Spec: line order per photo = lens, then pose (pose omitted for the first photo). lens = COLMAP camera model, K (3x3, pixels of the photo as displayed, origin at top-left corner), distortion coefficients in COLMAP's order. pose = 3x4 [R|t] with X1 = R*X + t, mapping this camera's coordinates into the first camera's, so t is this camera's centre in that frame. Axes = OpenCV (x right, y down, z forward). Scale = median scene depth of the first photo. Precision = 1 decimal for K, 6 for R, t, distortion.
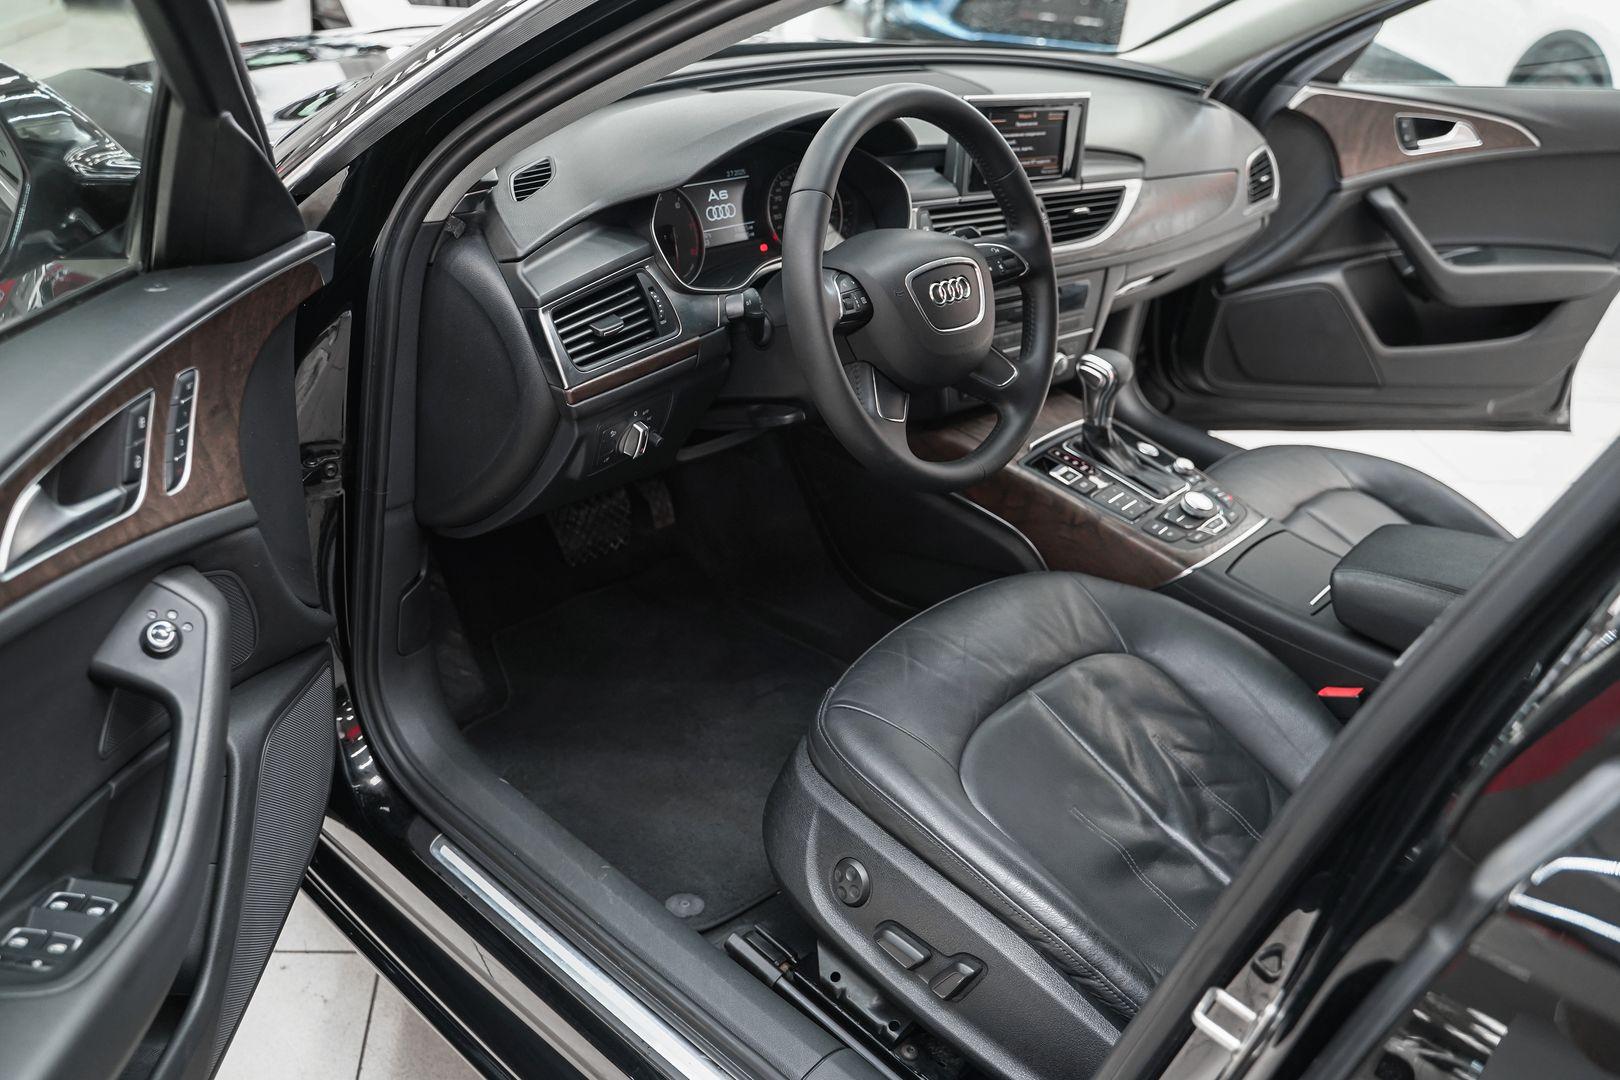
lens RADIAL K [[1377.0, 0, 784.8], [0, 1377.0, 548.7], [0, 0, 1]] dist [-0.124741, 0.098782]
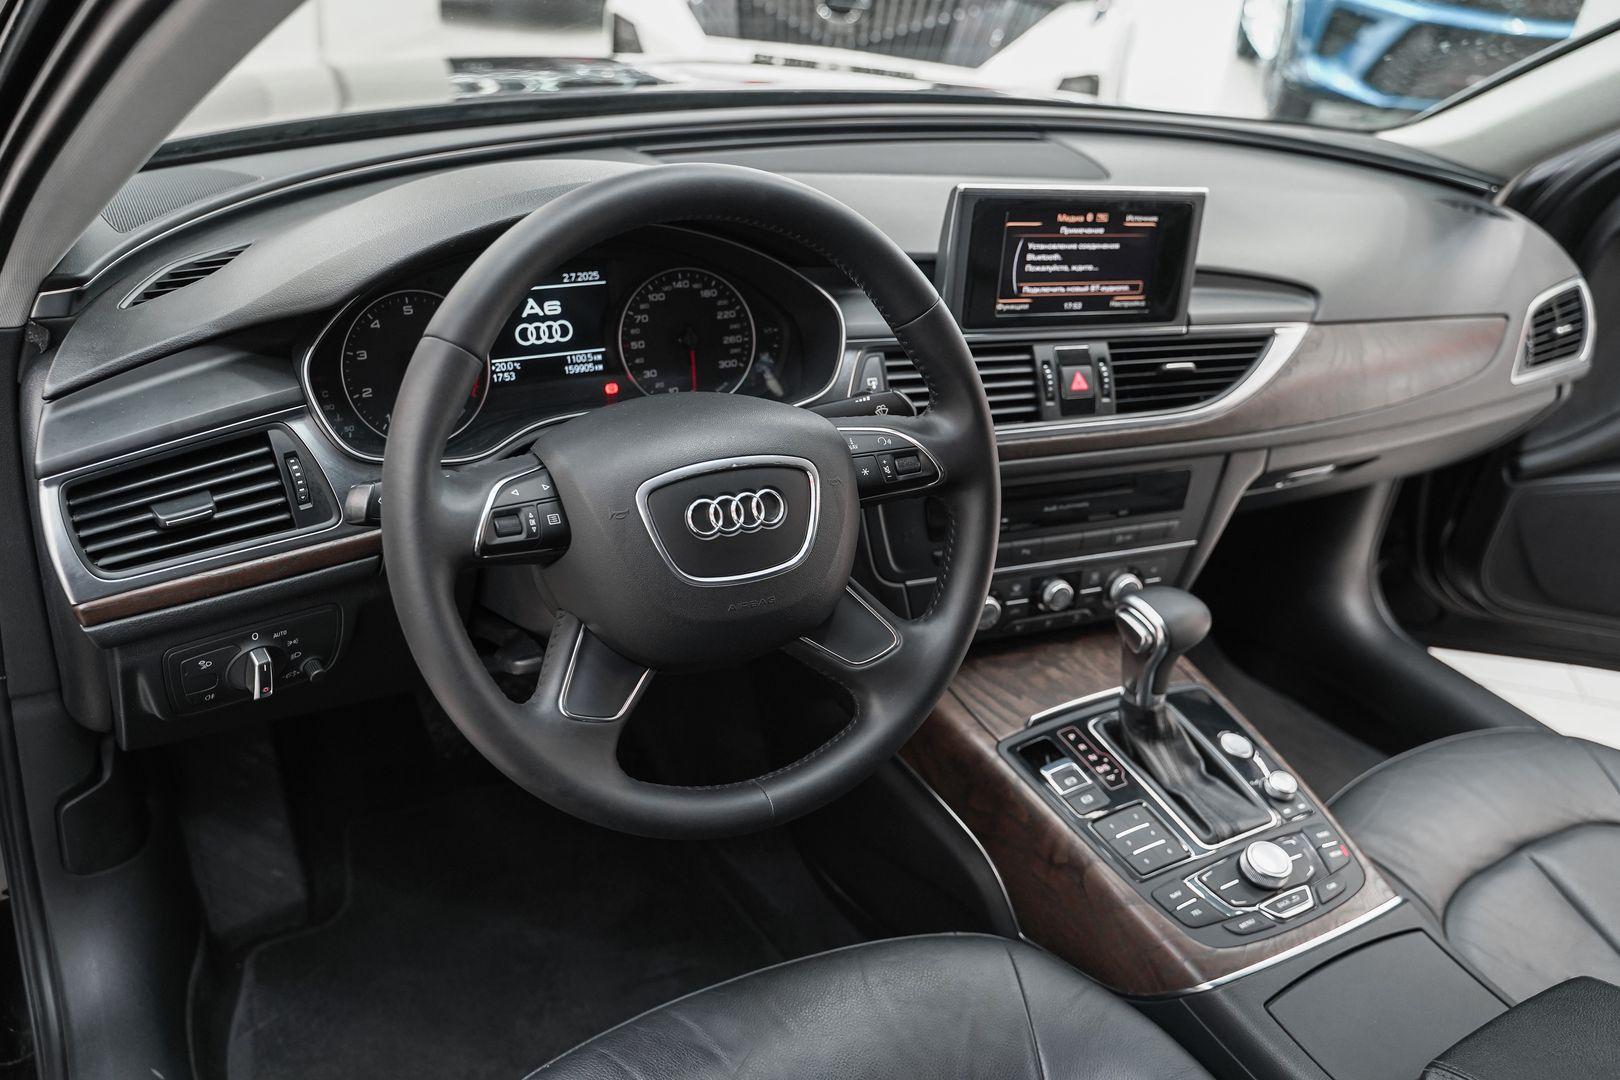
lens RADIAL K [[1377.0, 0, 784.8], [0, 1377.0, 548.7], [0, 0, 1]] dist [-0.124741, 0.098782]
pose [[0.948728, 0.138364, -0.284202, 0.244140], [-0.147053, 0.989084, -0.009357, -0.132892], [0.279806, 0.050670, 0.958719, 0.338431]]
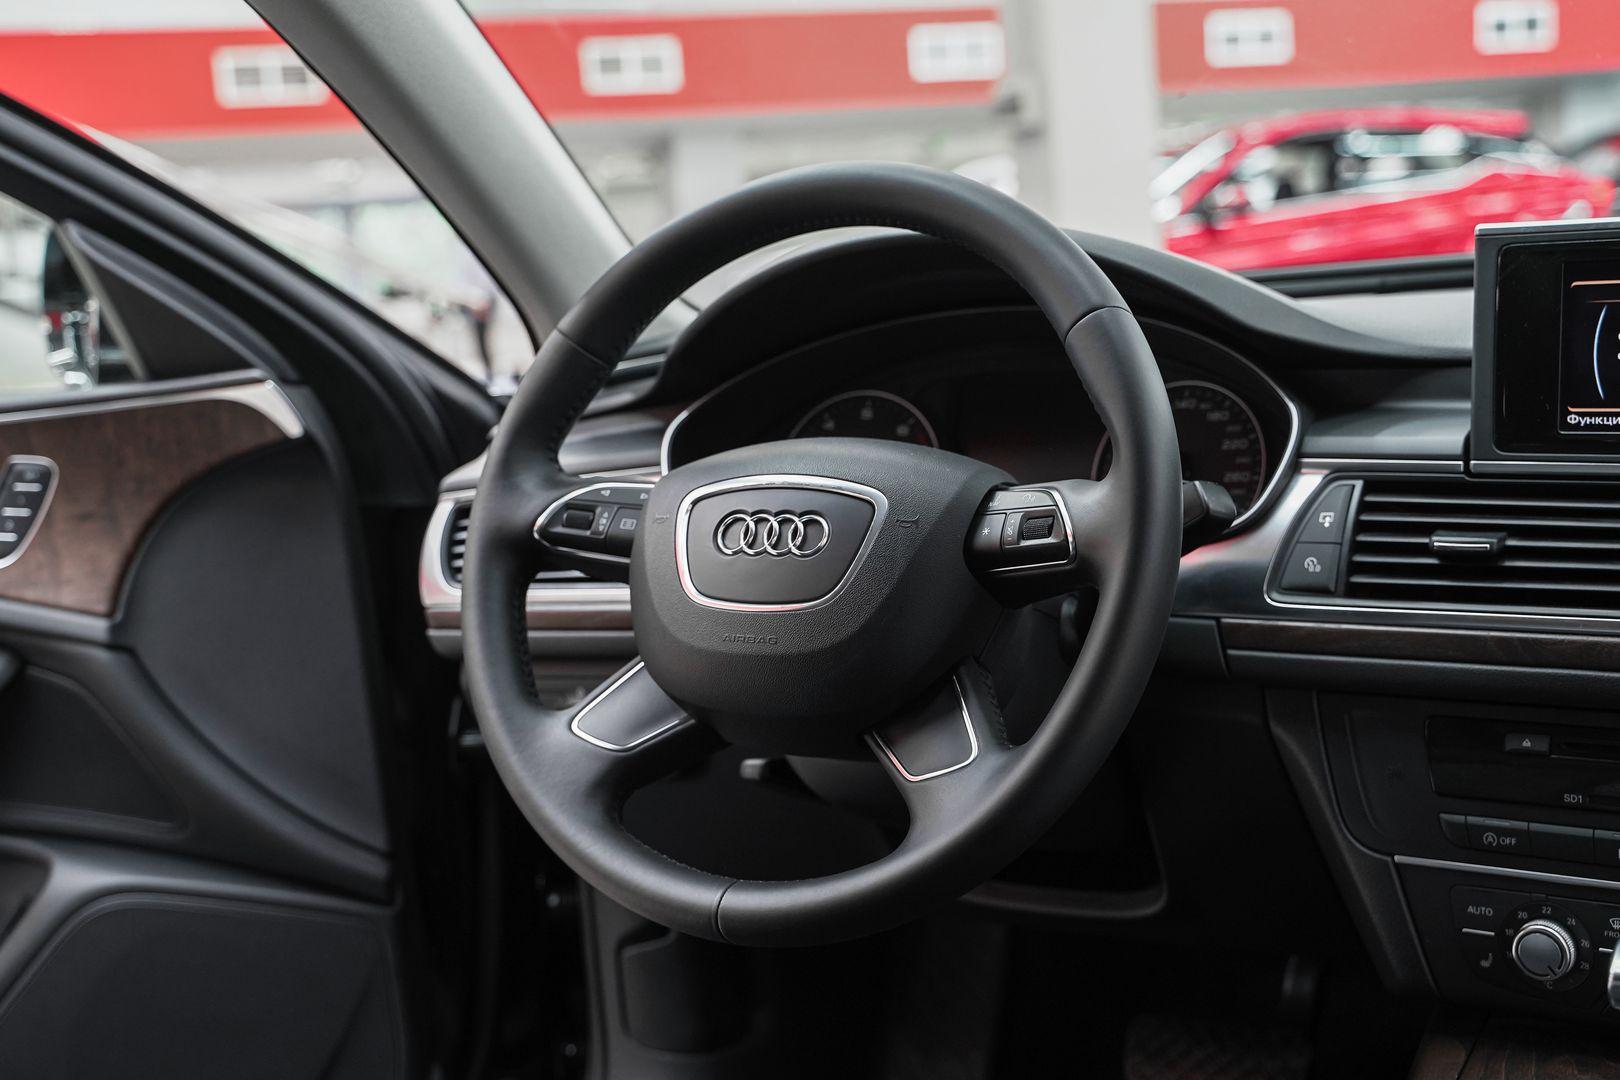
lens RADIAL K [[2059.0, 0, 837.3], [0, 2059.0, 542.0], [0, 0, 1]] dist [0.031560, 0.033475]
pose [[0.217456, 0.023066, -0.975798, 0.670717], [-0.382059, 0.921964, -0.063348, -0.115393], [0.898189, 0.386587, 0.209299, 0.671044]]
